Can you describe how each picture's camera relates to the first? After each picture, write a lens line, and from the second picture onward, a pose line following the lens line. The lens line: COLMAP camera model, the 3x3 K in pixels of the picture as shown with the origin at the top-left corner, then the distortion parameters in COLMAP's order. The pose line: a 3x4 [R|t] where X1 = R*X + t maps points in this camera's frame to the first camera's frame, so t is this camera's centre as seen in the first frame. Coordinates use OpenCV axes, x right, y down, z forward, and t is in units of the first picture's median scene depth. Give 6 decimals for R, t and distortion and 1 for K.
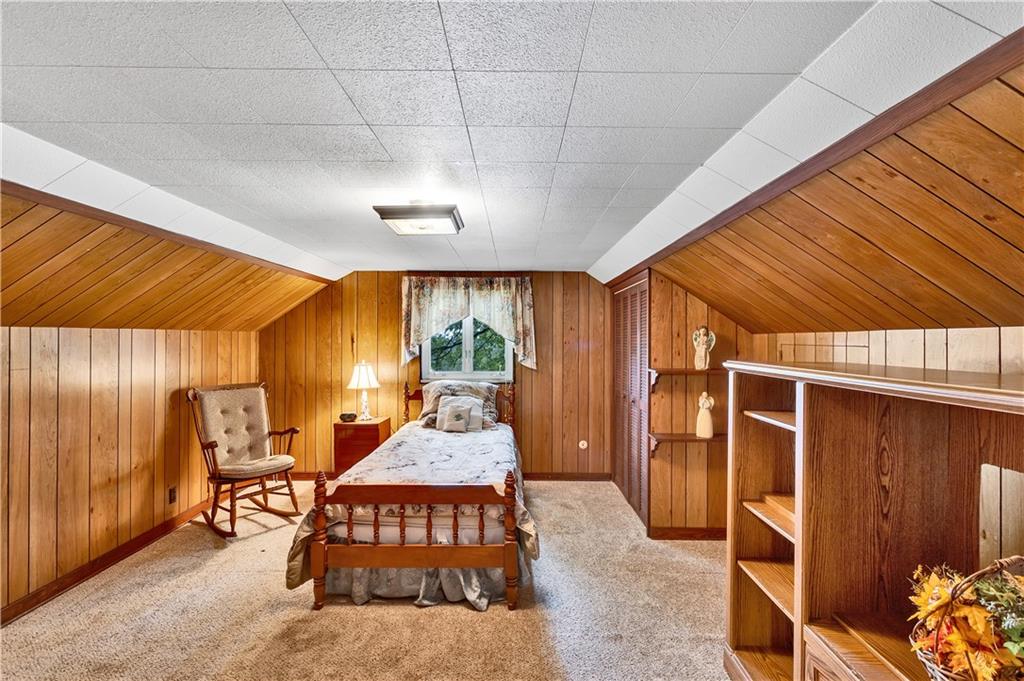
lens RADIAL K [[479.0, 0, 508.7], [0, 479.0, 339.7], [0, 0, 1]] dist [-0.004323, 0.003163]
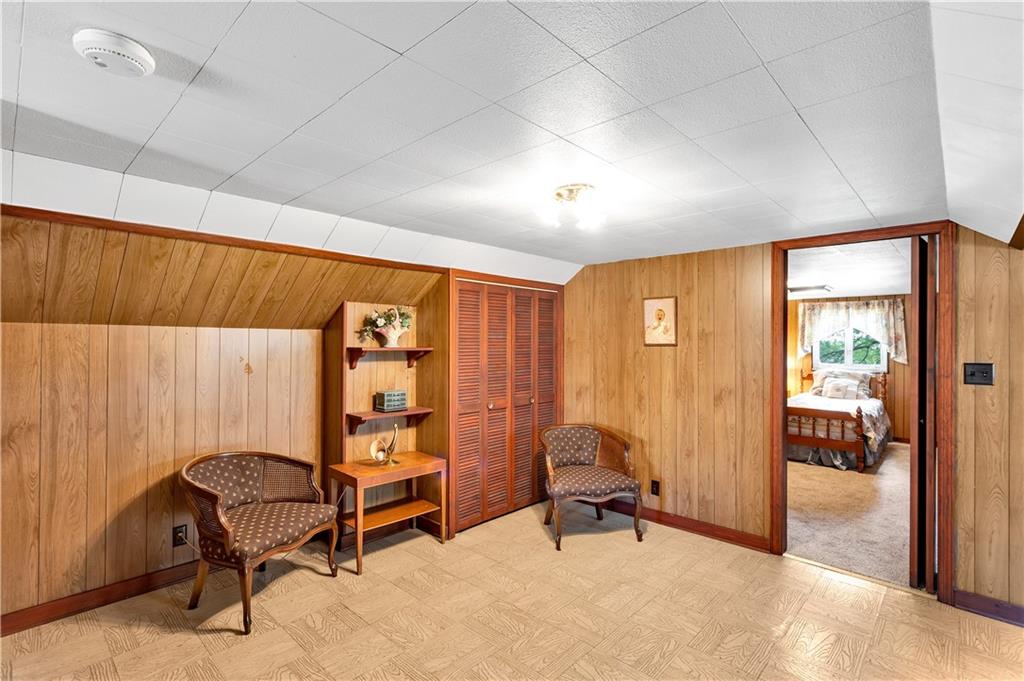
lens RADIAL K [[479.0, 0, 508.3], [0, 479.0, 340.1], [0, 0, 1]] dist [-0.004323, 0.003163]
pose [[0.725113, -0.001851, -0.688627, 0.184719], [-0.002609, 0.999982, -0.005435, 0.002937], [0.688625, 0.005737, 0.725095, -0.871606]]
